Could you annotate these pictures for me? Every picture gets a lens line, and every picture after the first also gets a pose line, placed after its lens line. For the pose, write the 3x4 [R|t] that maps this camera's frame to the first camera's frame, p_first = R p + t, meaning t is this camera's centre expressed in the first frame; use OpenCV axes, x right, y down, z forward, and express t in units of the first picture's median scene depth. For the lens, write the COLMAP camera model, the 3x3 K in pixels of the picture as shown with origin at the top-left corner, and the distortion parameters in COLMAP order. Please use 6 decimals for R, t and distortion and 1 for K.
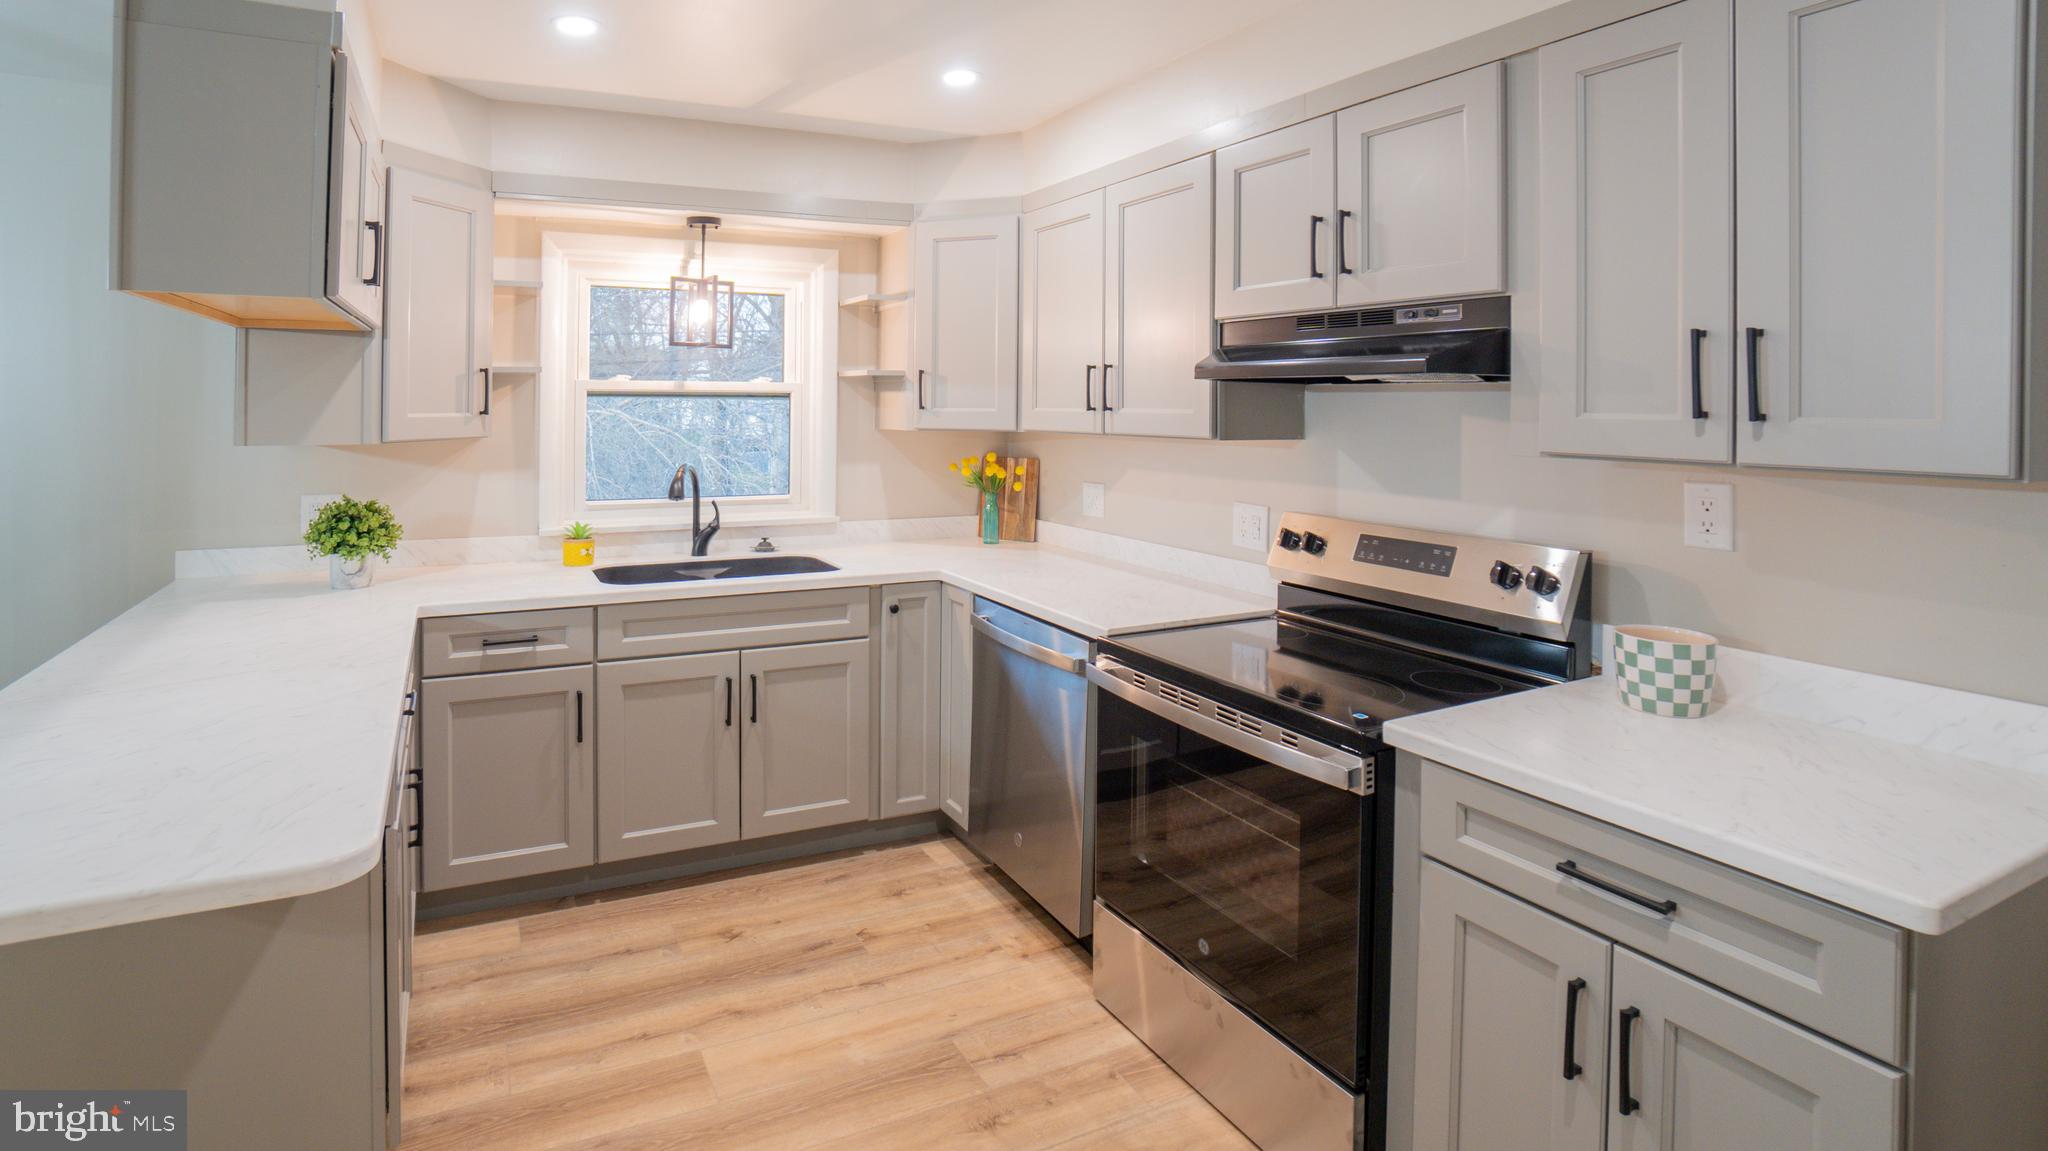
lens RADIAL K [[928.1, 0, 986.9], [0, 928.1, 415.0], [0, 0, 1]] dist [-0.029599, 0.008046]
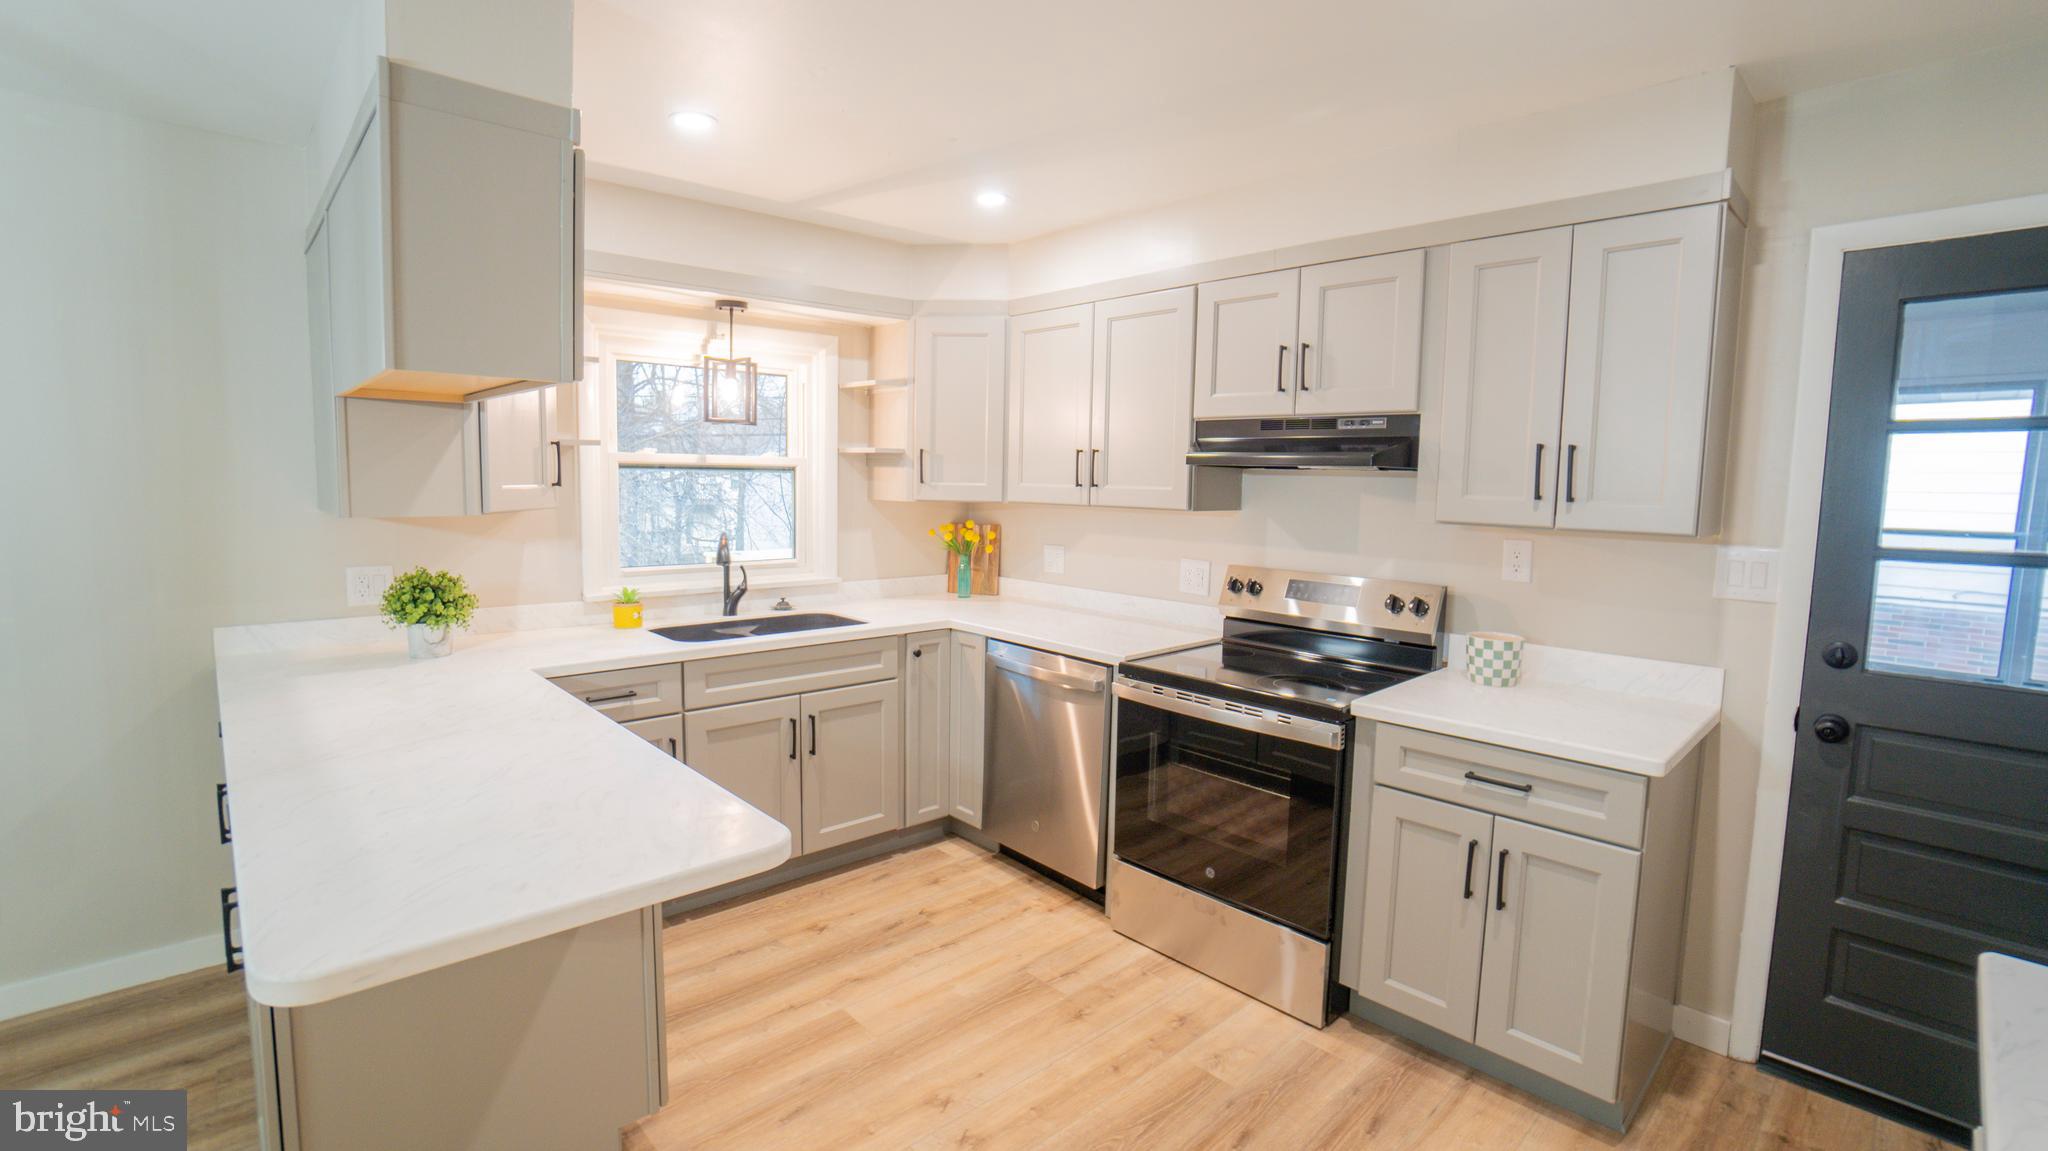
lens RADIAL K [[915.1, 0, 1005.7], [0, 915.1, 568.5], [0, 0, 1]] dist [-0.030160, 0.000302]
pose [[0.946481, -0.019193, 0.322187, -0.403994], [-0.011755, 0.995518, 0.093836, -0.010011], [-0.322544, -0.092601, 0.942014, -0.137298]]
